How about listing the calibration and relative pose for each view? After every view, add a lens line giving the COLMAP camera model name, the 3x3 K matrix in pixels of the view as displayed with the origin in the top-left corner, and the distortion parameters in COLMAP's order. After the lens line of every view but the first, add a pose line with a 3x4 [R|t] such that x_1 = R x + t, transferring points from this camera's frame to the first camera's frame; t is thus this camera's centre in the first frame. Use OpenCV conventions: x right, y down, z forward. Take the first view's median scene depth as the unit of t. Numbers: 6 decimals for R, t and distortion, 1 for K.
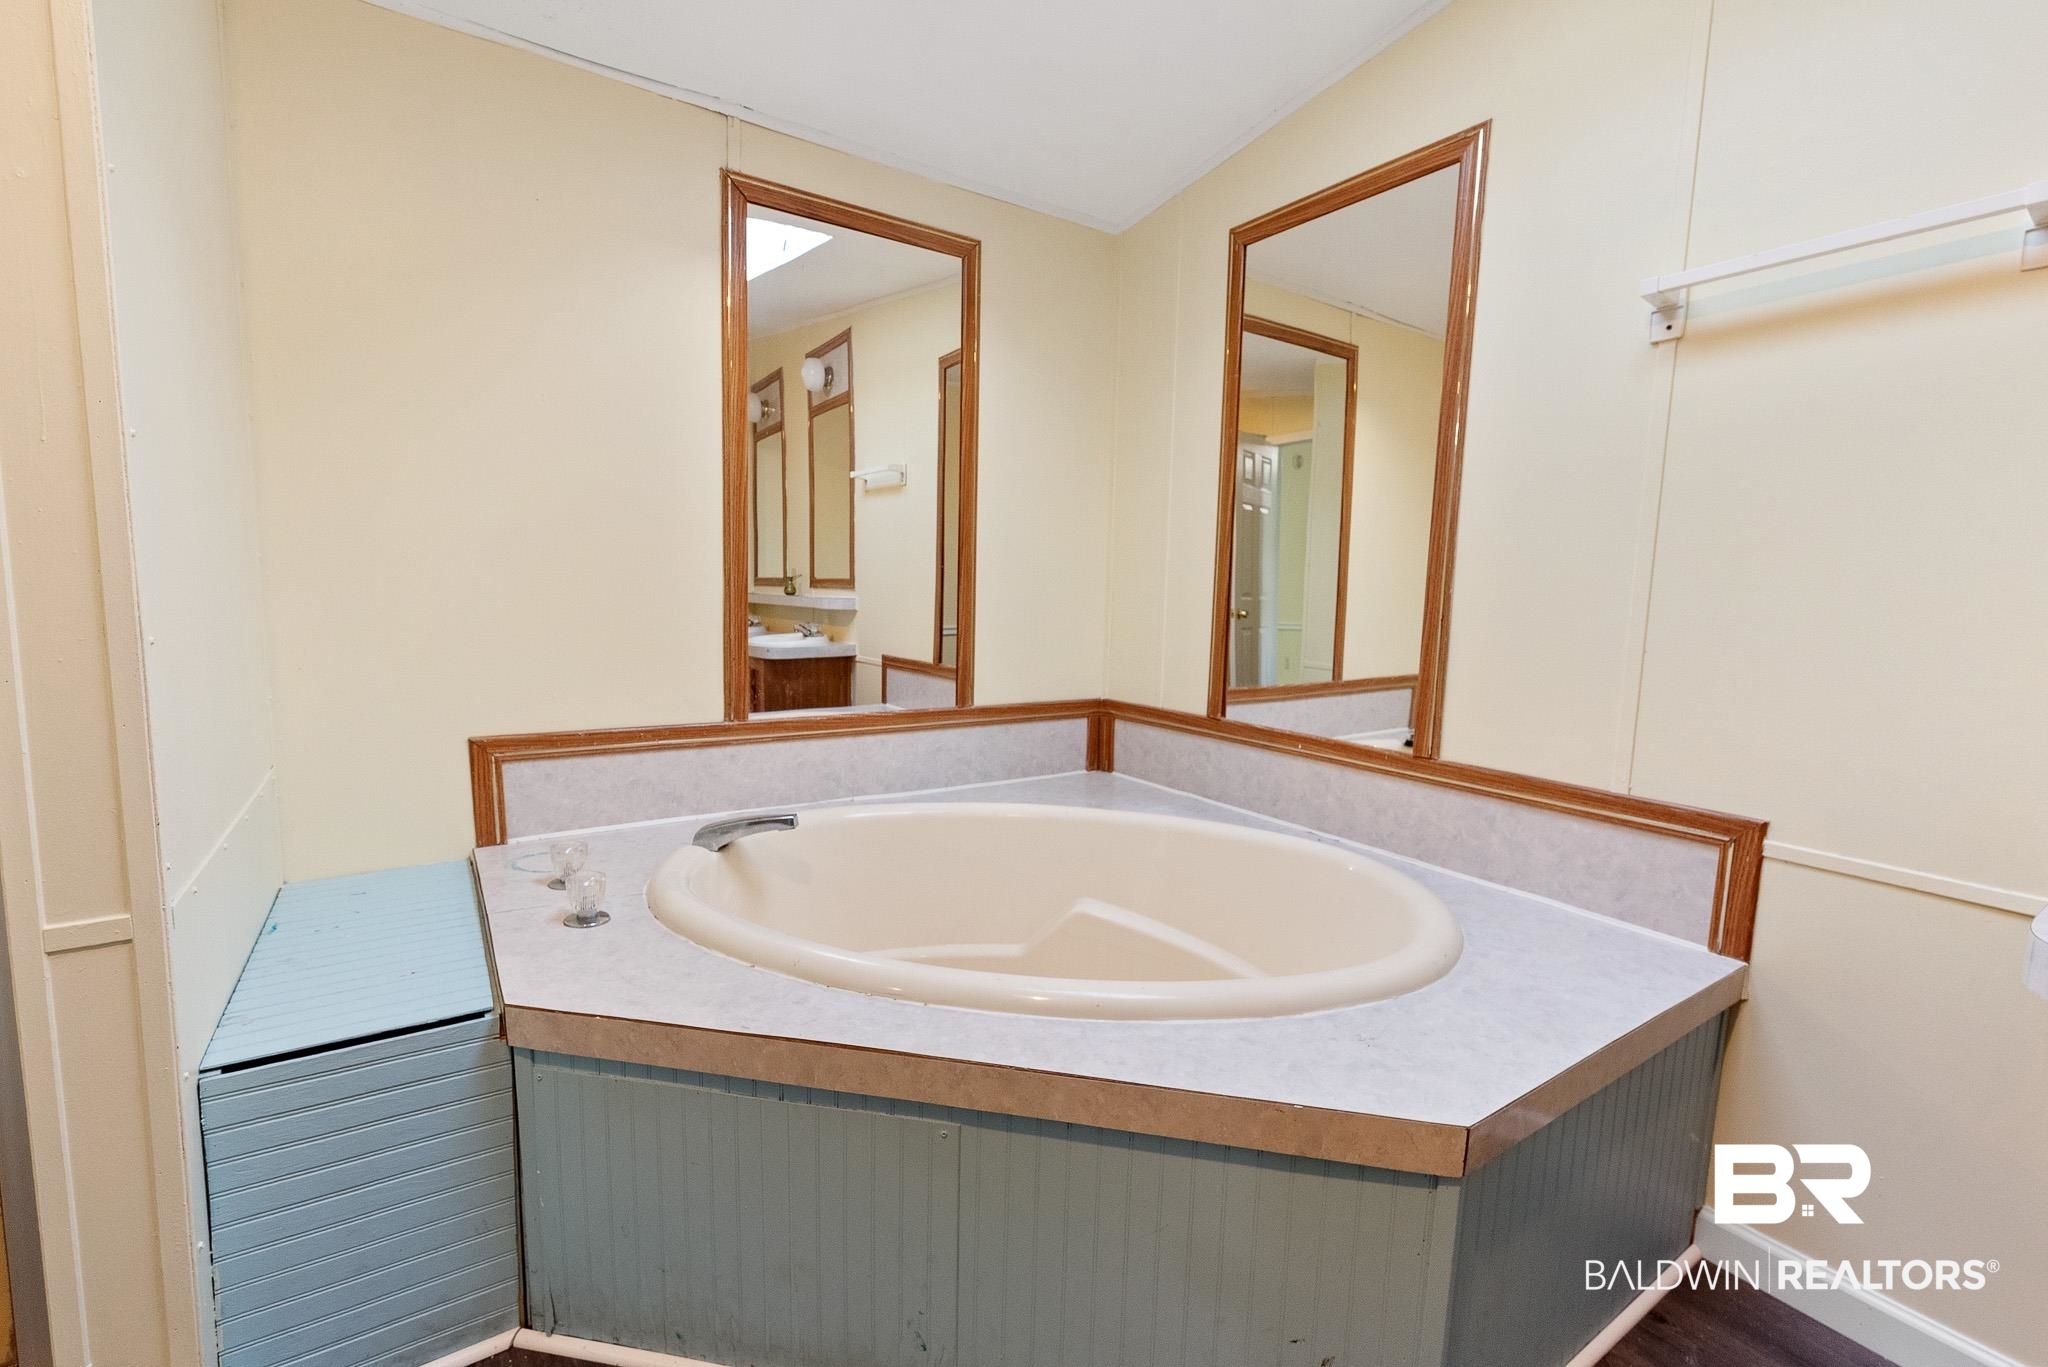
lens RADIAL K [[896.9, 0, 1029.7], [0, 896.9, 679.7], [0, 0, 1]] dist [0.001968, -0.000732]
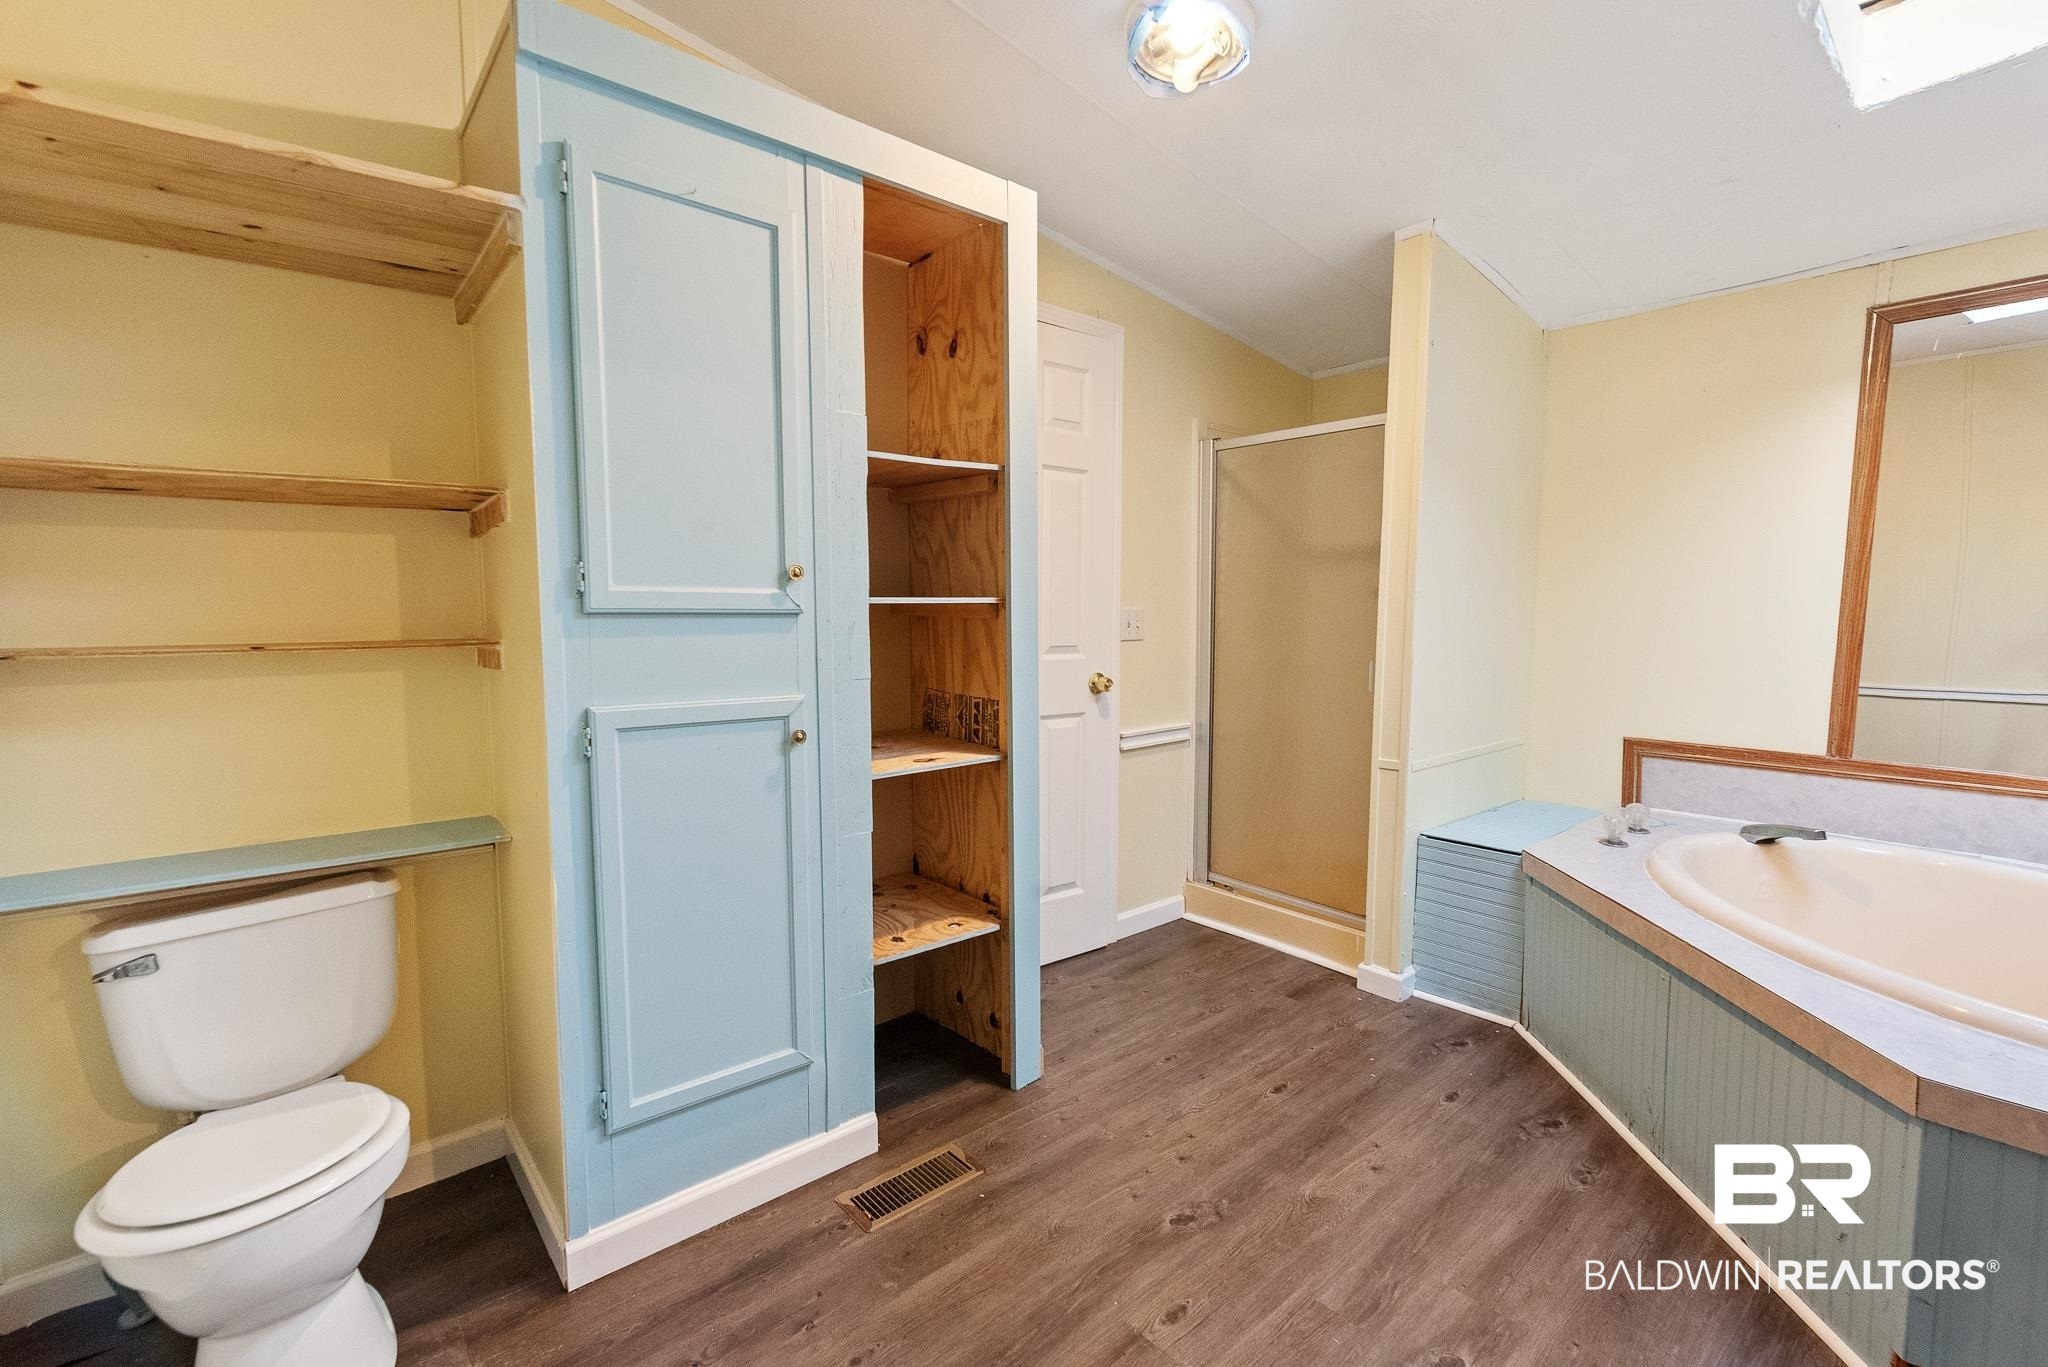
lens RADIAL K [[896.9, 0, 1028.9], [0, 896.9, 688.6], [0, 0, 1]] dist [0.001968, -0.000732]
pose [[0.088680, 0.052350, -0.994684, 1.145480], [-0.108740, 0.993158, 0.042575, 0.032712], [0.990107, 0.104386, 0.093766, -0.286581]]
